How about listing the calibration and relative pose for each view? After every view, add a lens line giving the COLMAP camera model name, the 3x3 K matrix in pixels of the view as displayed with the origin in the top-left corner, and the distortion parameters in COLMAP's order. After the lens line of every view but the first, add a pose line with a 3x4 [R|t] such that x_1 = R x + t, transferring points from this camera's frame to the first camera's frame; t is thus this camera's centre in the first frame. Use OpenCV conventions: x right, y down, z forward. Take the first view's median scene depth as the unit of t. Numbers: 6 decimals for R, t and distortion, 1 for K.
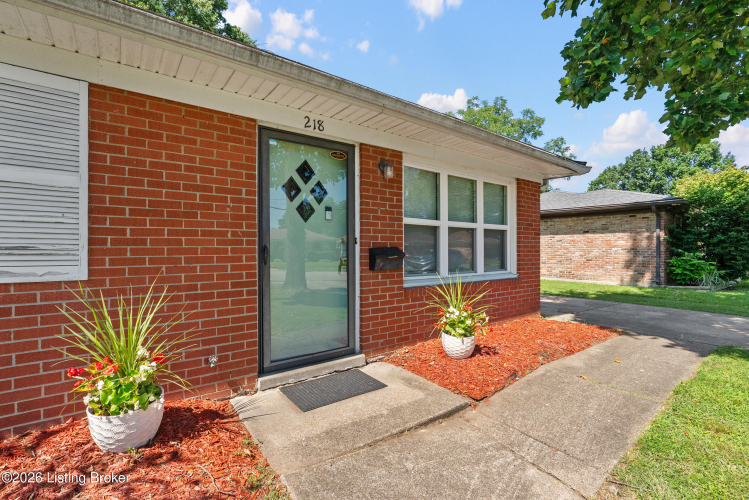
lens RADIAL K [[342.4, 0, 377.1], [0, 342.4, 248.3], [0, 0, 1]] dist [-0.001810, 0.000014]
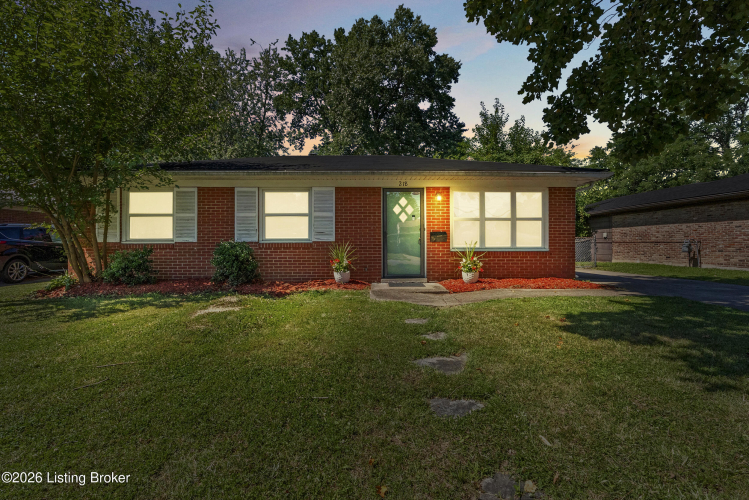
lens RADIAL K [[342.4, 0, 377.1], [0, 342.4, 248.3], [0, 0, 1]] dist [-0.001810, 0.000014]
pose [[0.808042, 0.005414, -0.589099, 0.776271], [0.002977, 0.999907, 0.013273, 0.055733], [0.589117, -0.012479, 0.807952, -0.784593]]
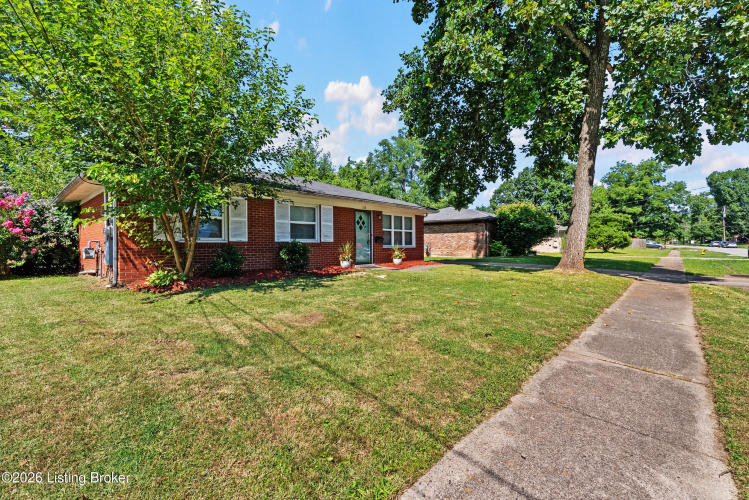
lens RADIAL K [[342.4, 0, 377.1], [0, 342.4, 248.3], [0, 0, 1]] dist [-0.001810, 0.000014]
pose [[0.981103, -0.006887, 0.193363, -0.574326], [0.005393, 0.999951, 0.008249, 0.072326], [-0.193410, -0.007050, 0.981093, -2.148041]]
